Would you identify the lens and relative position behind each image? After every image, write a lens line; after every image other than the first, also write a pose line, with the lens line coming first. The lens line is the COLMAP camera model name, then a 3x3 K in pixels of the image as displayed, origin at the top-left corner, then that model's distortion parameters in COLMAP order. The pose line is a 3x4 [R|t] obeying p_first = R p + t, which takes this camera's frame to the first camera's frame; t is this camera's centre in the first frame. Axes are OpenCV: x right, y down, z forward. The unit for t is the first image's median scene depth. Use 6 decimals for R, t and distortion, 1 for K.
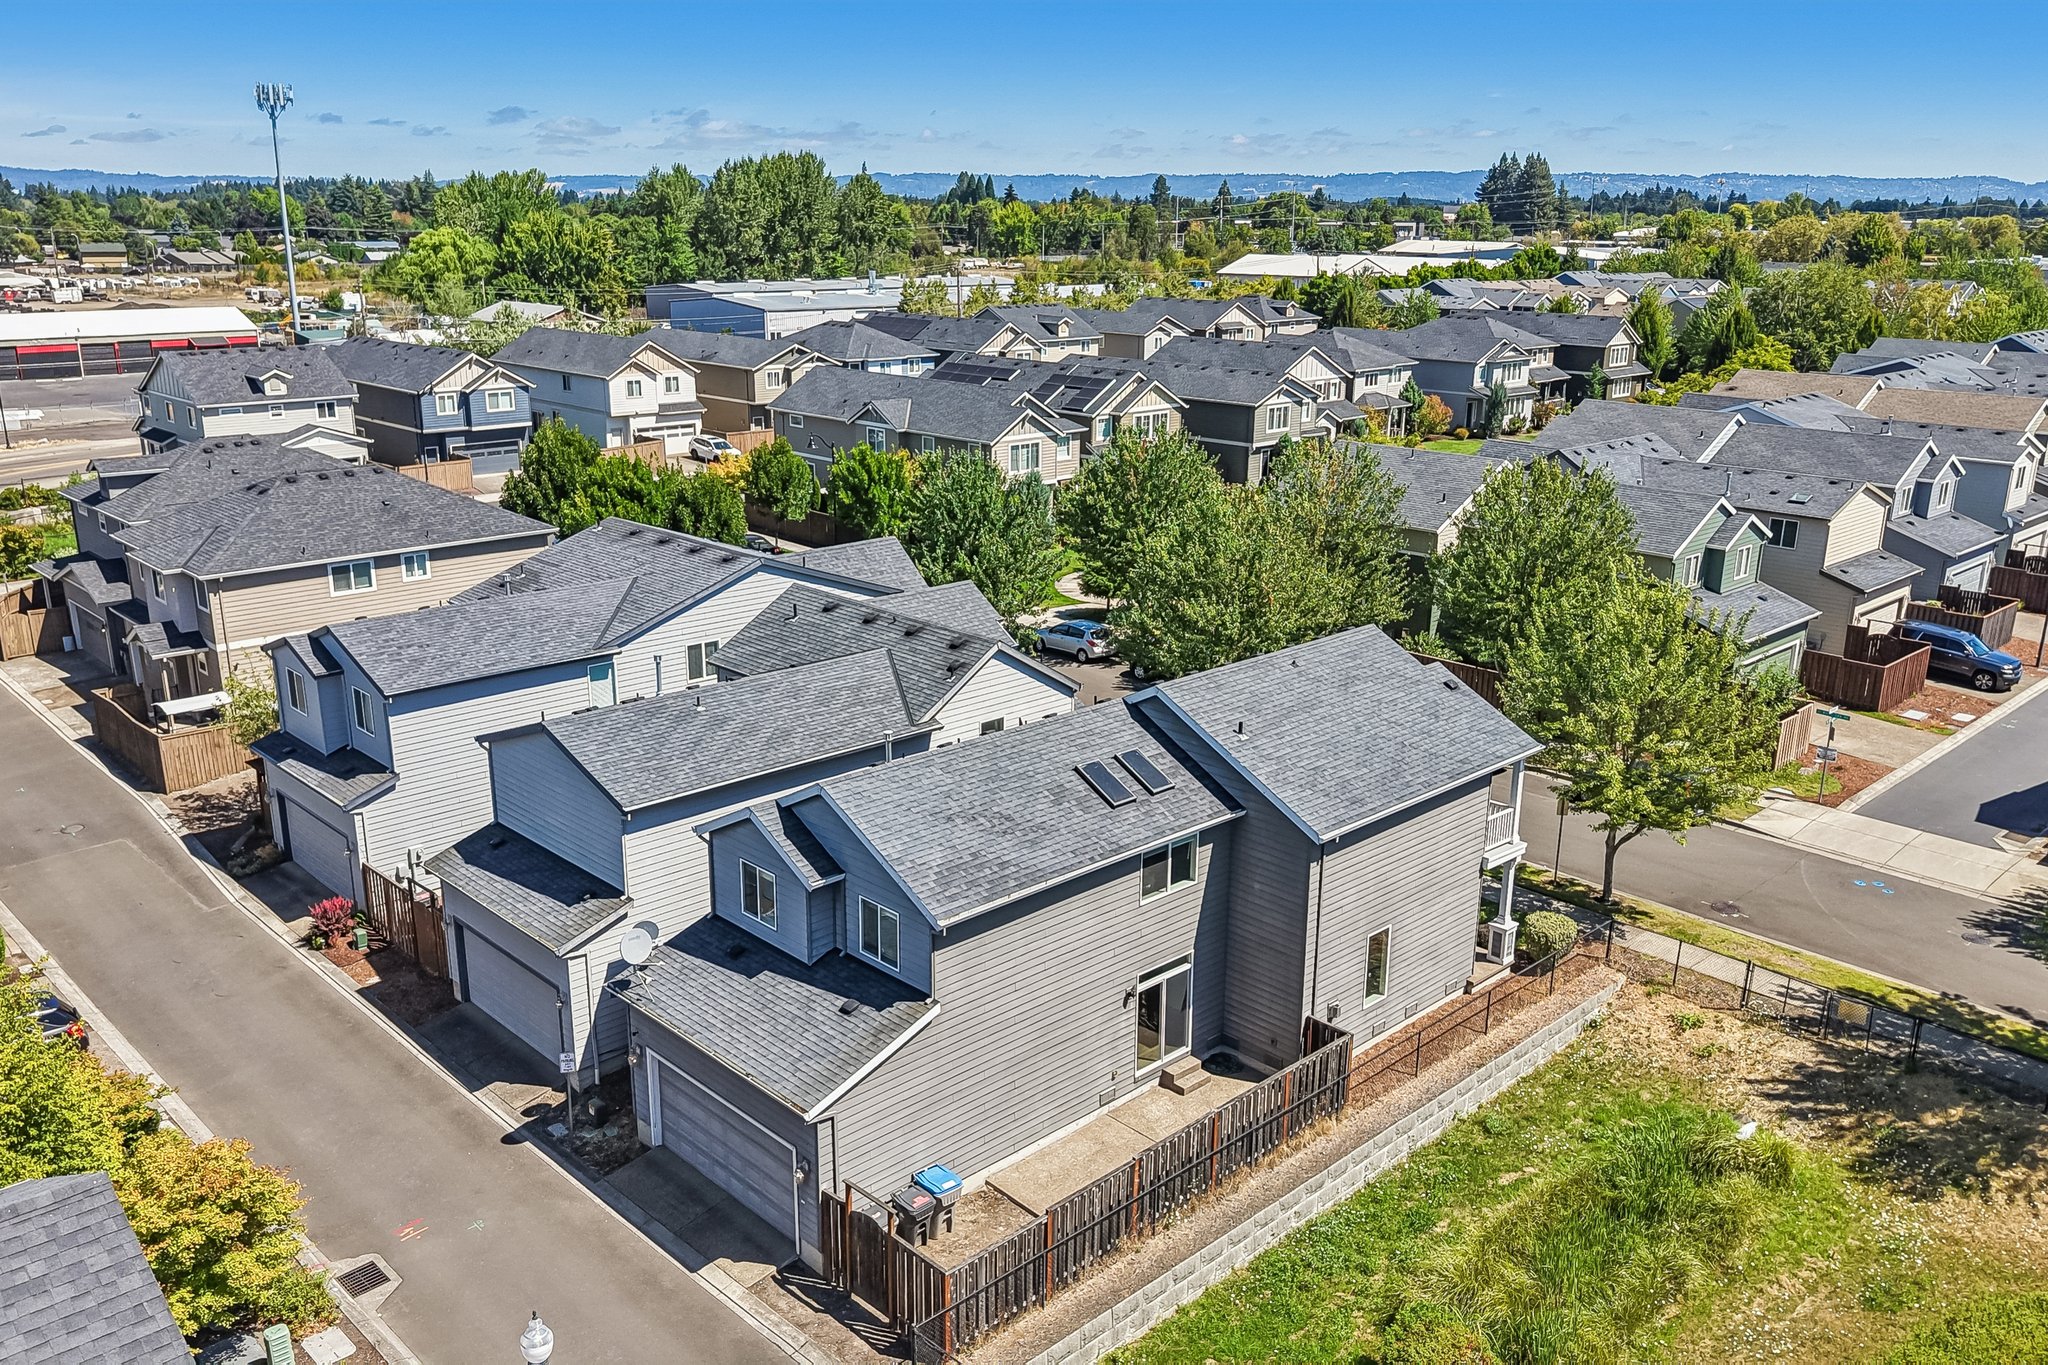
lens RADIAL K [[1629.3, 0, 1037.2], [0, 1629.3, 679.6], [0, 0, 1]] dist [0.008400, -0.002299]
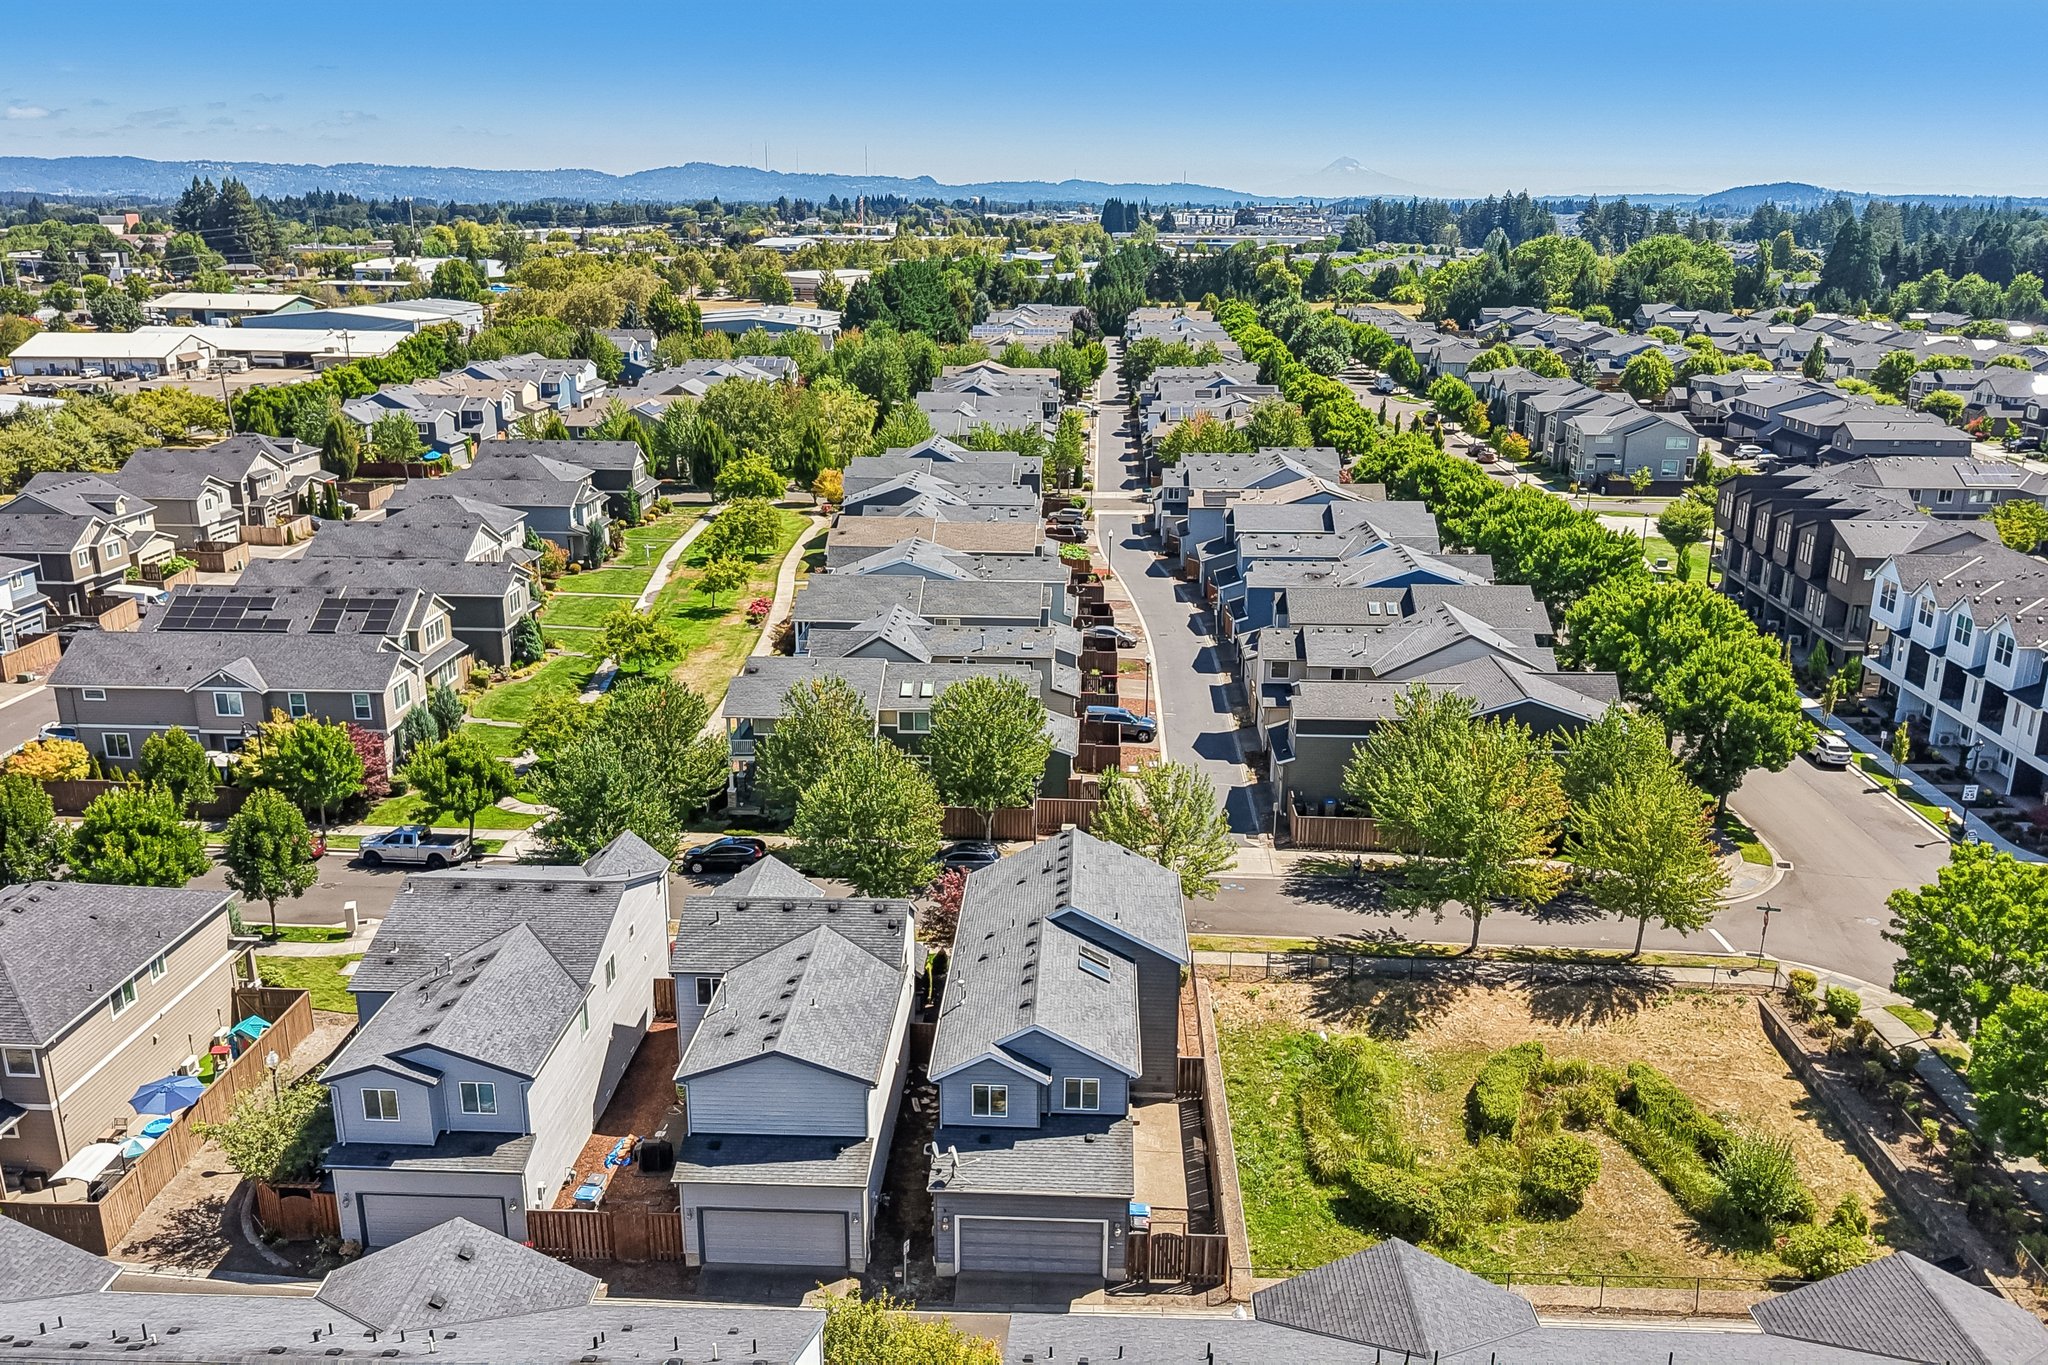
lens RADIAL K [[1629.3, 0, 1027.4], [0, 1629.3, 674.7], [0, 0, 1]] dist [0.008400, -0.002299]
pose [[0.720311, -0.192614, 0.666372, -0.668858], [0.188880, 0.978836, 0.078762, -0.239392], [-0.667440, 0.069132, 0.741448, -0.170307]]
